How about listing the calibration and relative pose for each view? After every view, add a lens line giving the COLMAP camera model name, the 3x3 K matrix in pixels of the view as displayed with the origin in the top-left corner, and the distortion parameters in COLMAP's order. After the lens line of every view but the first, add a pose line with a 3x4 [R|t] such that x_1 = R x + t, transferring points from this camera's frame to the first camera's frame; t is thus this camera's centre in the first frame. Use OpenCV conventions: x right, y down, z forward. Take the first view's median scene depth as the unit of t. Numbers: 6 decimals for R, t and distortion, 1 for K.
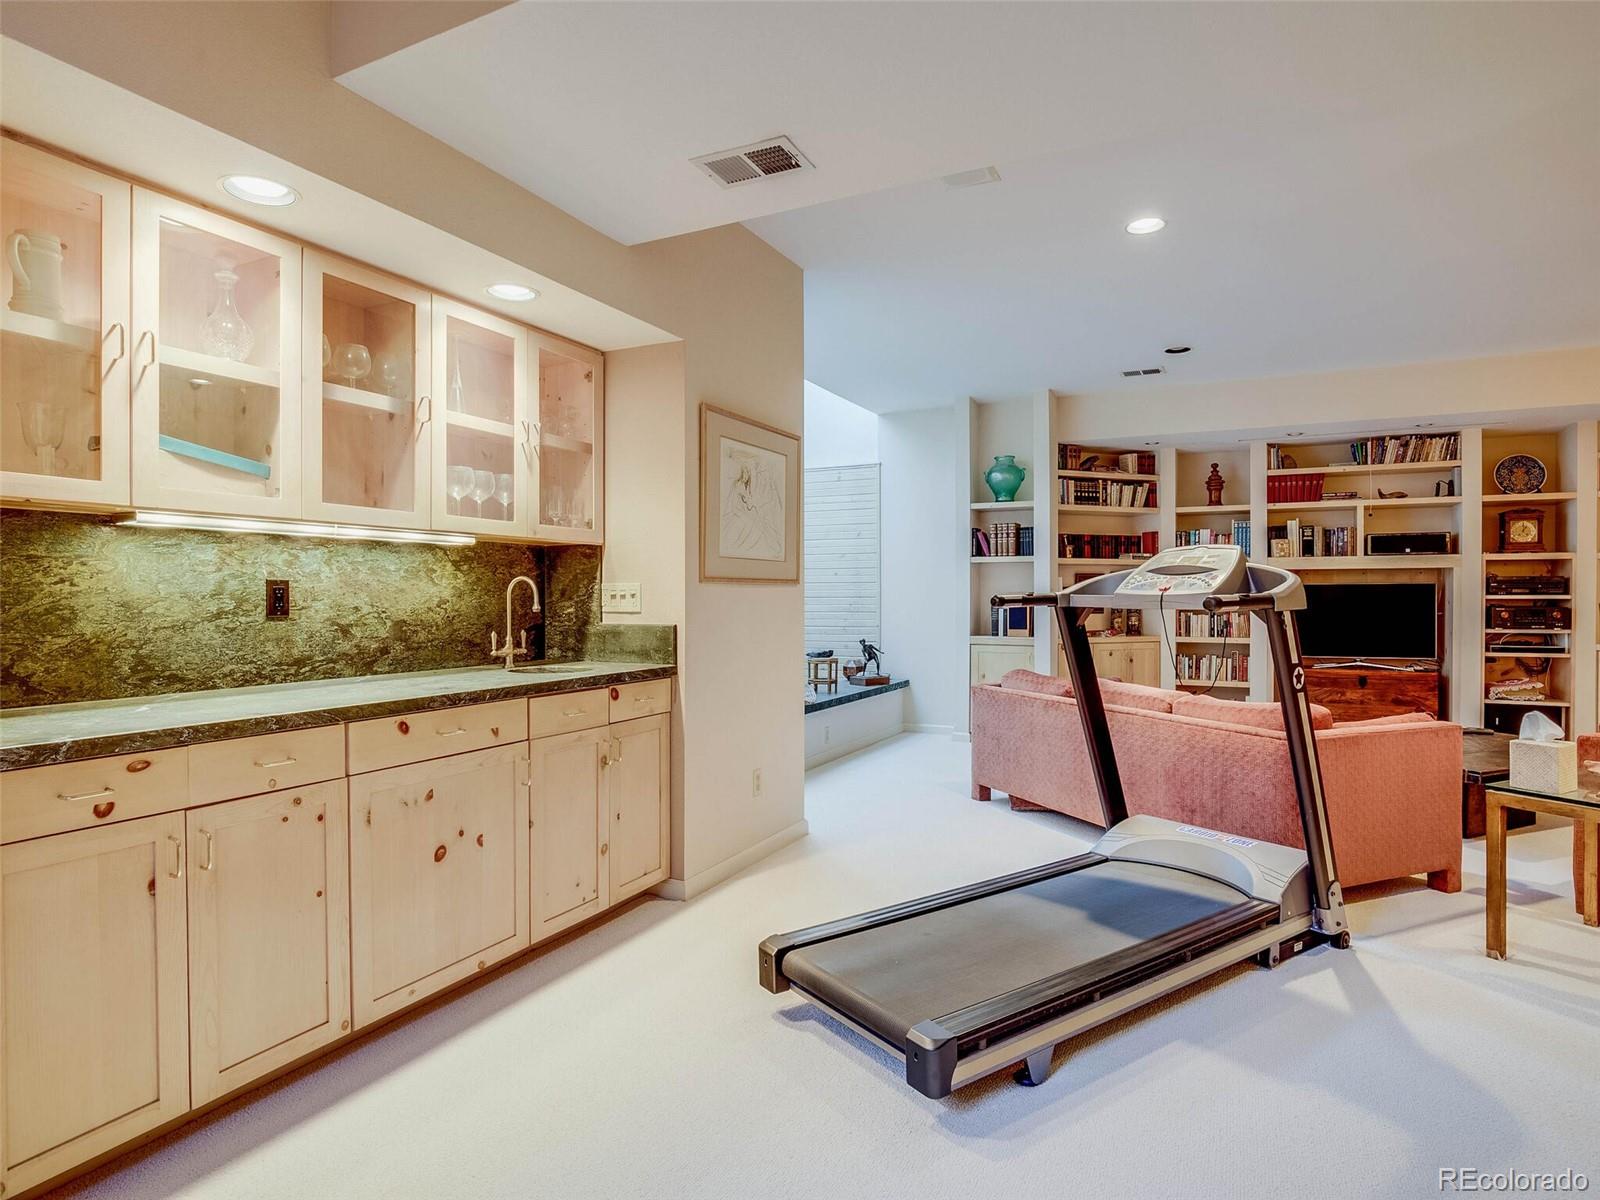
lens RADIAL K [[828.0, 0, 823.6], [0, 828.0, 598.7], [0, 0, 1]] dist [-0.038057, 0.008624]
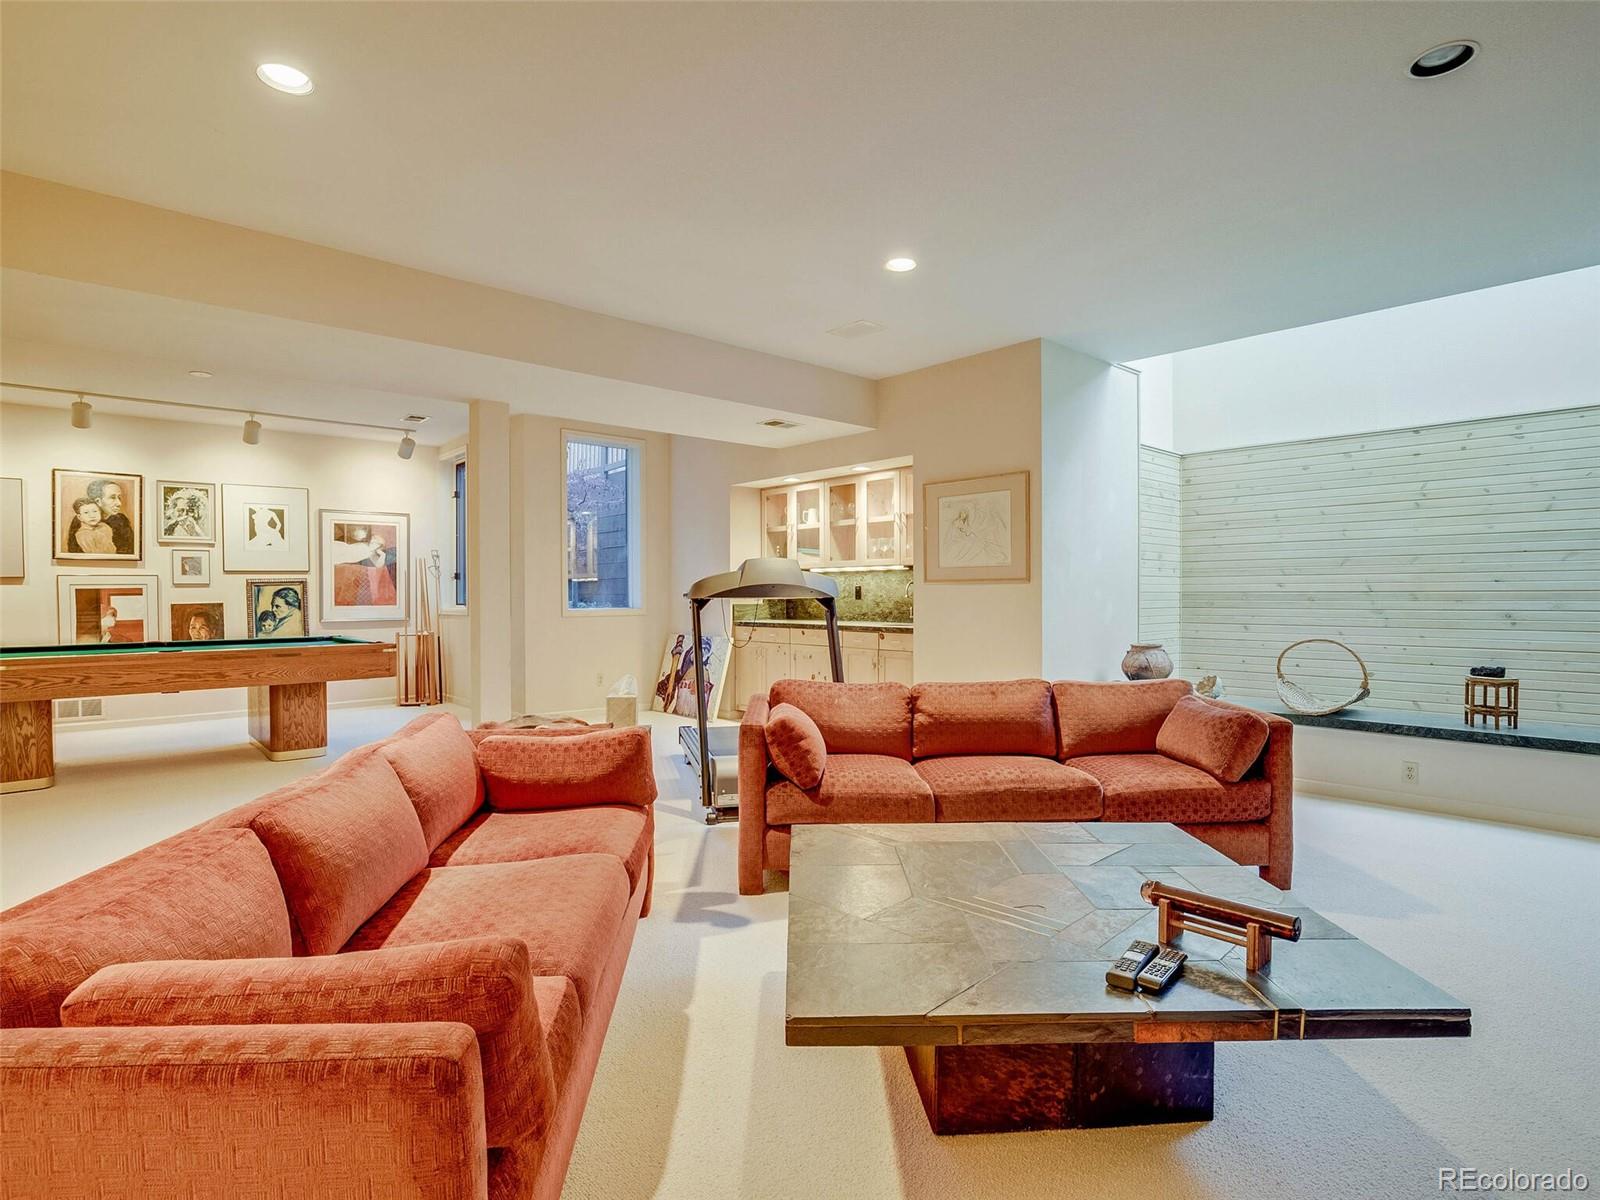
lens RADIAL K [[828.0, 0, 803.4], [0, 828.0, 598.2], [0, 0, 1]] dist [-0.038057, 0.008624]
pose [[-0.337329, 0.008047, -0.941353, 1.978625], [0.001749, 0.999967, 0.007922, -0.002556], [0.941385, 0.001026, -0.337332, 1.642250]]
